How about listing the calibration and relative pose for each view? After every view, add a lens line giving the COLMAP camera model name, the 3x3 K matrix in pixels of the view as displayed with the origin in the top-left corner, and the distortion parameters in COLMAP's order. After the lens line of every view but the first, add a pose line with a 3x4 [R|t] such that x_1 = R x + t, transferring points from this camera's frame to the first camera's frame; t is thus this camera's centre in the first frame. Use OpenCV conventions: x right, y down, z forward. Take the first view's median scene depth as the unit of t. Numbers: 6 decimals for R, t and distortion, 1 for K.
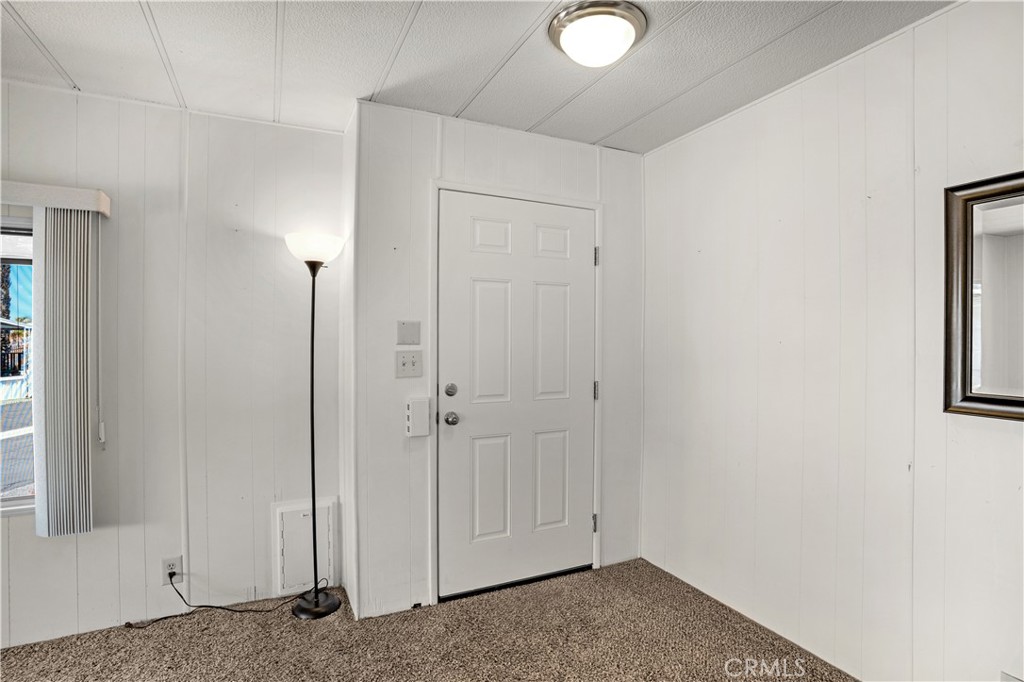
lens RADIAL K [[513.6, 0, 512.0], [0, 513.6, 341.0], [0, 0, 1]] dist [-0.034353, 0.000759]
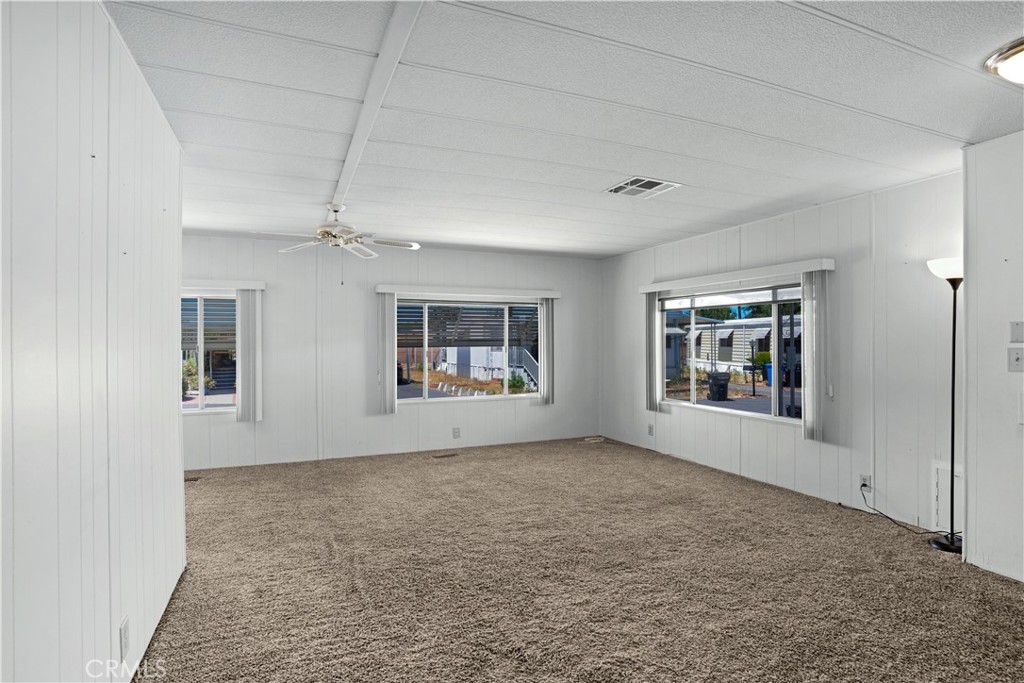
lens RADIAL K [[513.6, 0, 512.0], [0, 513.6, 341.5], [0, 0, 1]] dist [-0.034353, 0.000759]
pose [[-0.035065, -0.000739, -0.999385, 0.958693], [-0.007086, 0.999975, -0.000491, 0.013497], [0.999360, 0.007064, -0.035069, -0.074712]]
